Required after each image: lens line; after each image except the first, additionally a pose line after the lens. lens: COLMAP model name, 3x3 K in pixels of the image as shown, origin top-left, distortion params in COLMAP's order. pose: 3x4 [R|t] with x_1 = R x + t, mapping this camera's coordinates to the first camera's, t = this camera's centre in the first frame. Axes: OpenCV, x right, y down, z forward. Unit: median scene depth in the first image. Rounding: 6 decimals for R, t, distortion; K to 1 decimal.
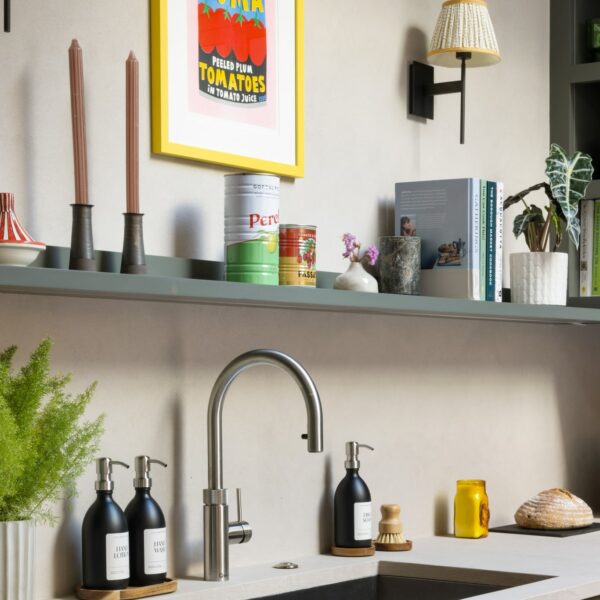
lens RADIAL K [[1541.1, 0, 300.2], [0, 1541.1, 430.1], [0, 0, 1]] dist [0.010829, 0.080710]
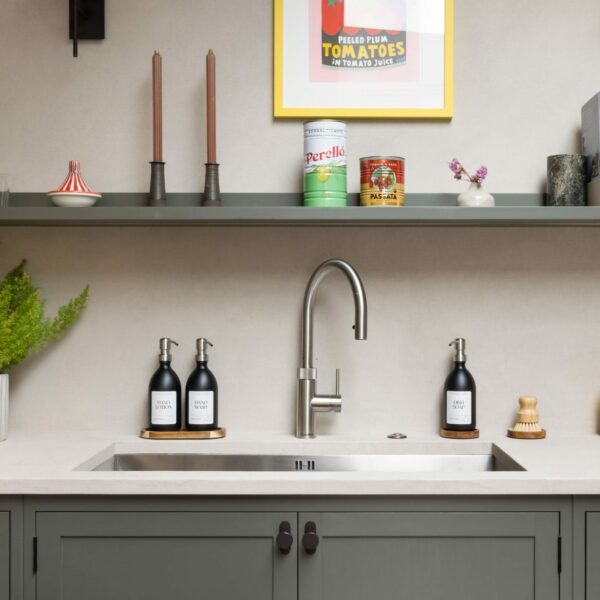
lens RADIAL K [[949.6, 0, 360.4], [0, 949.6, 316.2], [0, 0, 1]] dist [-0.000749, -0.025026]
pose [[0.591658, 0.006041, -0.806166, 0.597825], [-0.029820, 0.999452, -0.014396, 0.004837], [0.805637, 0.032557, 0.591514, 0.544315]]
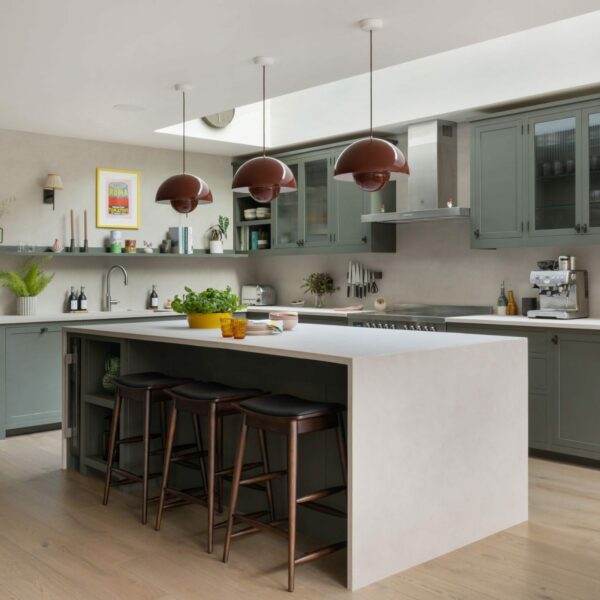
lens RADIAL K [[755.7, 0, 300.3], [0, 755.7, 245.6], [0, 0, 1]] dist [0.003883, -0.016855]
pose [[0.978234, -0.016427, -0.206852, 1.028685], [0.001478, 0.997388, -0.072220, 0.060105], [0.207498, 0.070342, 0.975703, -1.230234]]
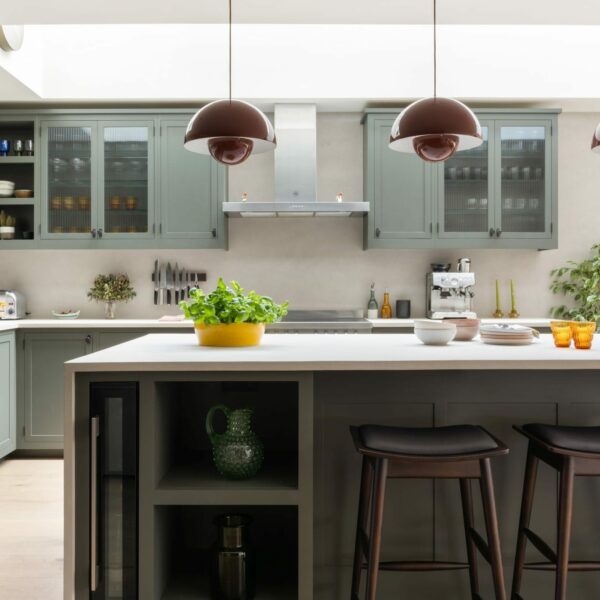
lens RADIAL K [[656.5, 0, 290.3], [0, 656.5, 277.6], [0, 0, 1]] dist [-0.008924, -0.007489]
pose [[0.808595, 0.004381, 0.588349, -0.039195], [0.023416, 0.998940, -0.039621, 0.056577], [-0.587899, 0.045814, 0.807636, -0.395041]]
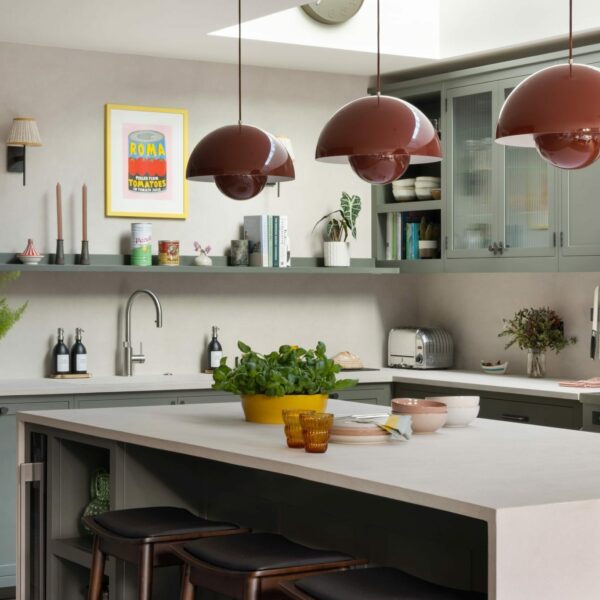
lens RADIAL K [[1488.4, 0, 301.1], [0, 1488.4, 280.0], [0, 0, 1]] dist [0.042087, 0.253839]
pose [[0.927770, 0.001274, -0.373151, 1.133648], [-0.016739, 0.999130, -0.038207, 0.024443], [0.372777, 0.041693, 0.926984, -1.214469]]
